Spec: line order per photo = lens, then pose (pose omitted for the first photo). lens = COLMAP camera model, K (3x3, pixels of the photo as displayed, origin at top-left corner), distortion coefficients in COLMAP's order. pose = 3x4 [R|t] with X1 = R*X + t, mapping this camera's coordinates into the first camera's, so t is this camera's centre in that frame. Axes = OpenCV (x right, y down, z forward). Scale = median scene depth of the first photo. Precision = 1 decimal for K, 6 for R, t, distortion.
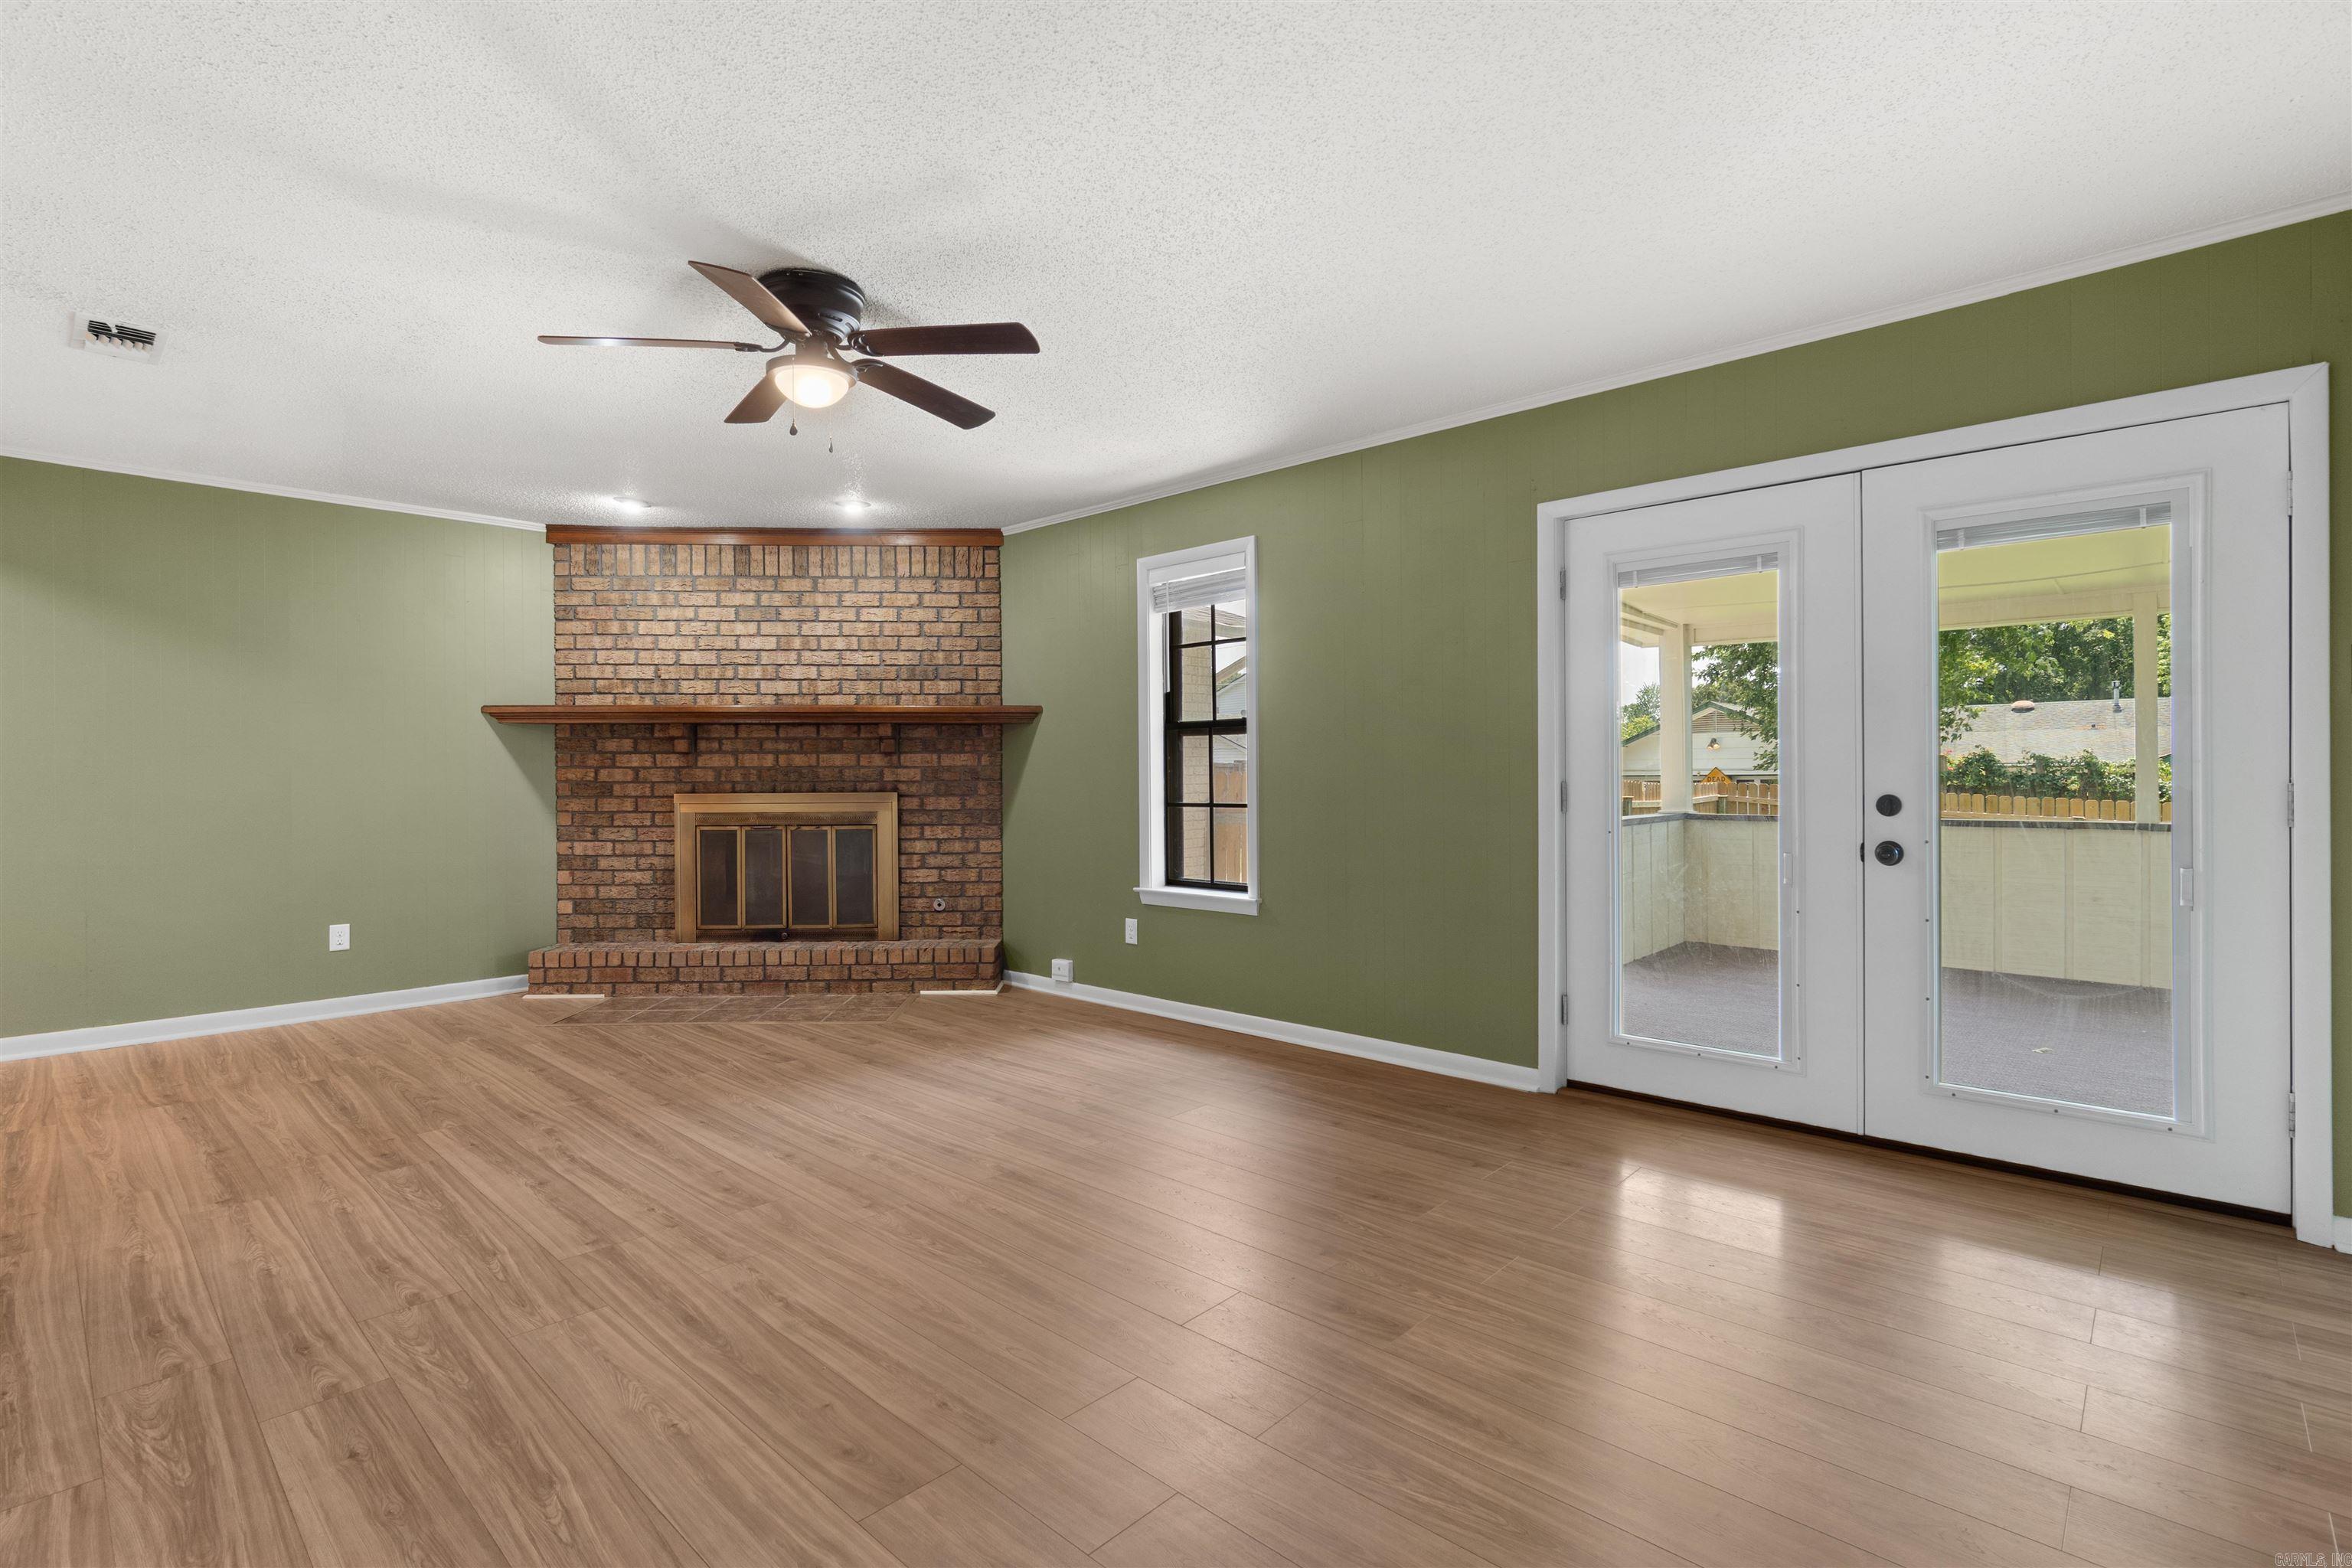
lens RADIAL K [[1077.5, 0, 1192.1], [0, 1077.5, 775.3], [0, 0, 1]] dist [-0.010007, 0.003751]
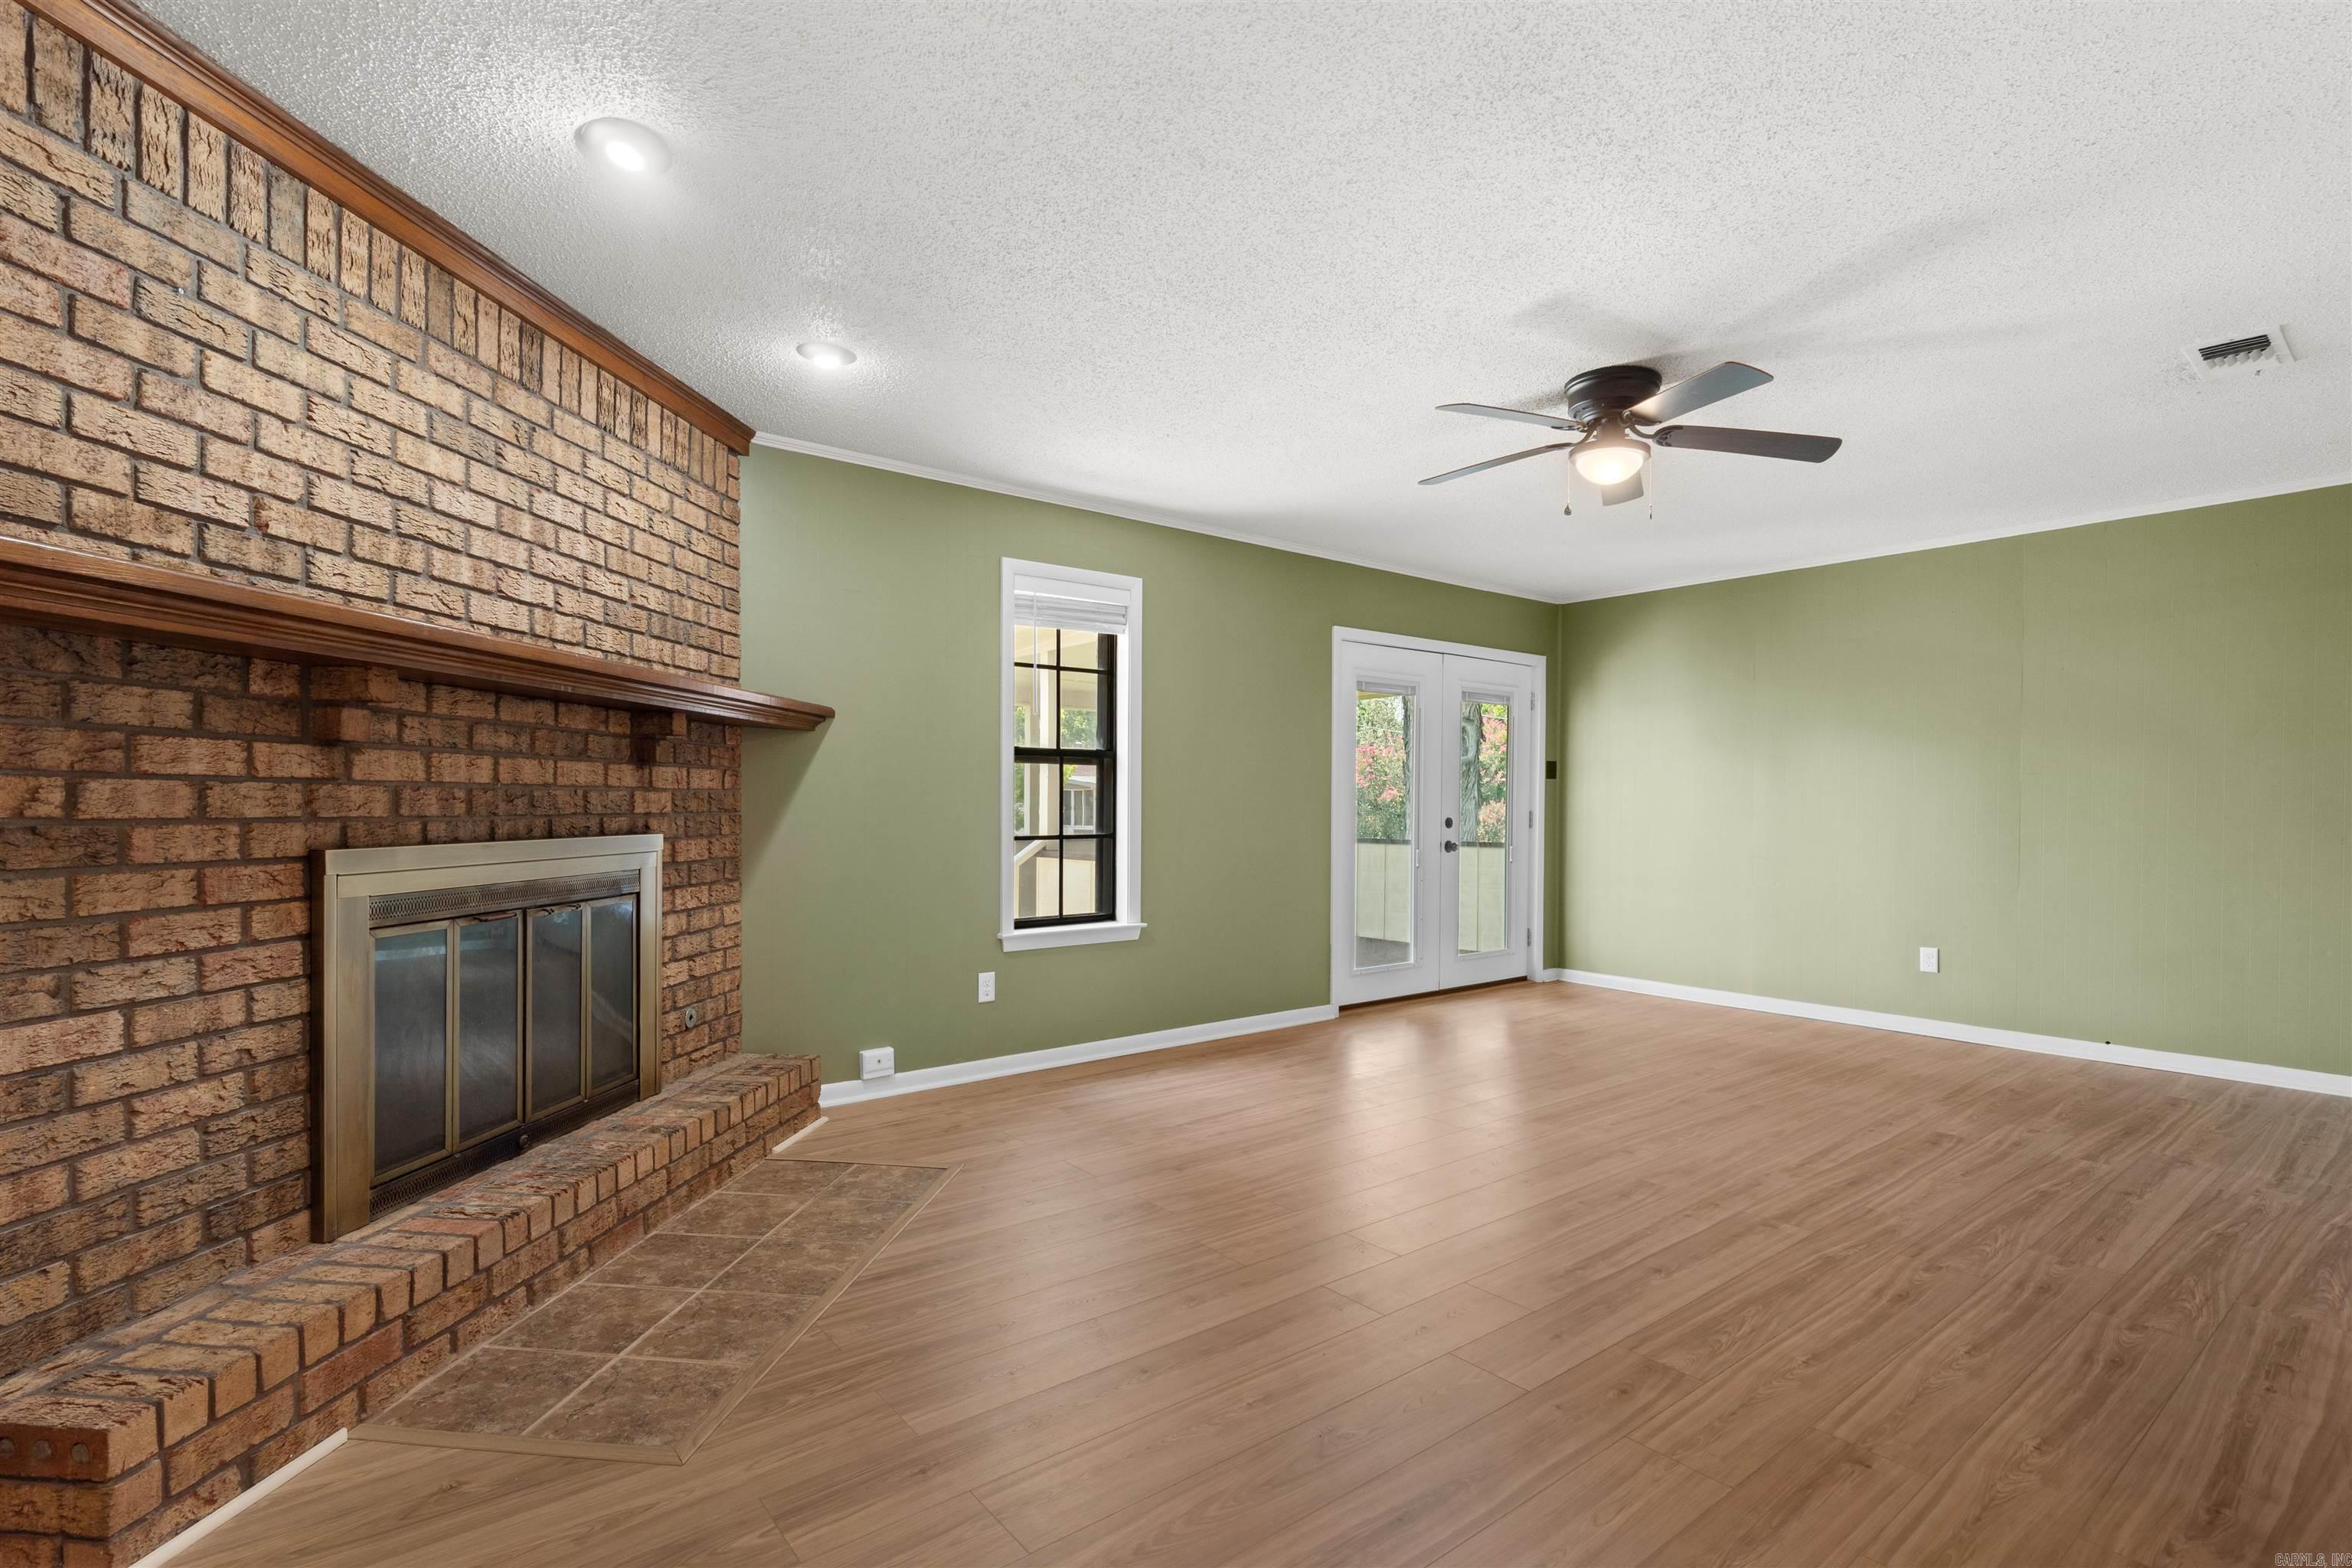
lens RADIAL K [[1077.5, 0, 1168.8], [0, 1077.5, 816.3], [0, 0, 1]] dist [-0.010007, 0.003751]
pose [[0.180032, -0.007060, 0.983635, -0.795063], [-0.003550, 0.999963, 0.007827, 0.001307], [-0.983654, -0.004901, 0.180000, 0.638321]]
